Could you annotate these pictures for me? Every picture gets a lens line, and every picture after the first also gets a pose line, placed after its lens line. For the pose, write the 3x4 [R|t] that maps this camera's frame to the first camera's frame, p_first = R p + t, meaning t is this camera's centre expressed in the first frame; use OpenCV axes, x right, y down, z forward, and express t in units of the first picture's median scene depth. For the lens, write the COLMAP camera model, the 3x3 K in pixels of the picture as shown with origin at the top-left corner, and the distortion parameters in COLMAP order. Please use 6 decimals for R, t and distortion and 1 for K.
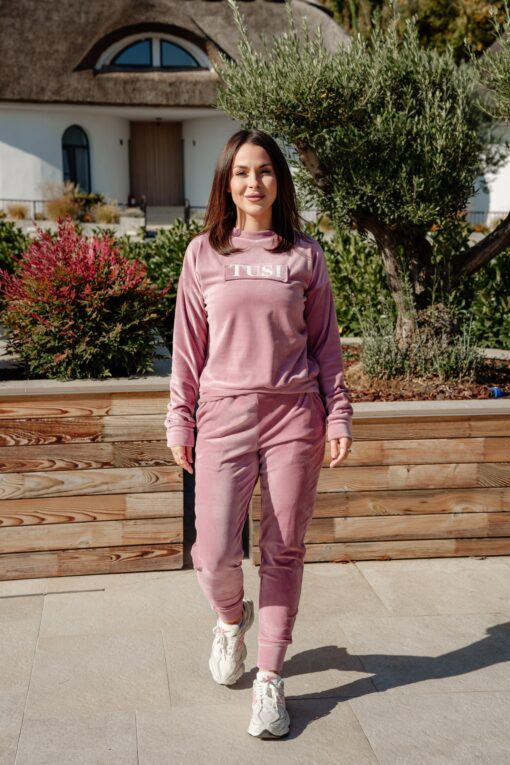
lens RADIAL K [[1046.1, 0, 255.2], [0, 1046.1, 375.7], [0, 0, 1]] dist [0.276020, 0.110300]
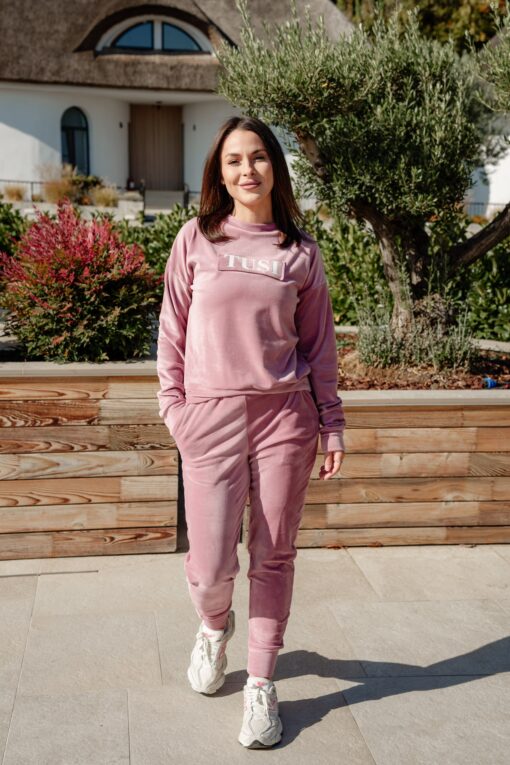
lens RADIAL K [[1053.2, 0, 263.5], [0, 1053.2, 367.5], [0, 0, 1]] dist [0.281372, 0.060562]
pose [[0.999760, 0.018832, 0.011212, 0.000103], [-0.018876, 0.999815, 0.003774, 0.001099], [-0.011139, -0.003984, 0.999930, -0.013424]]
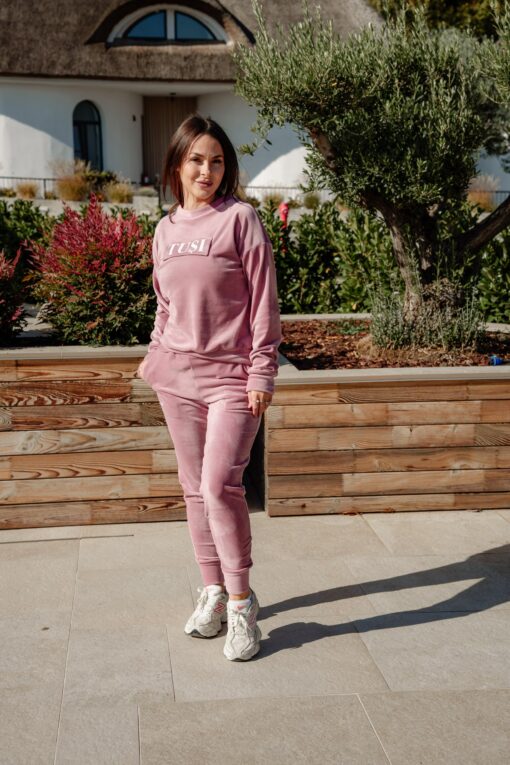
lens RADIAL K [[1108.5, 0, 270.9], [0, 1108.5, 373.4], [0, 0, 1]] dist [0.282544, -0.003208]
pose [[0.999996, 0.002057, -0.001900, 0.002320], [-0.002042, 0.999968, 0.007684, 0.019912], [0.001915, -0.007680, 0.999969, -0.133328]]
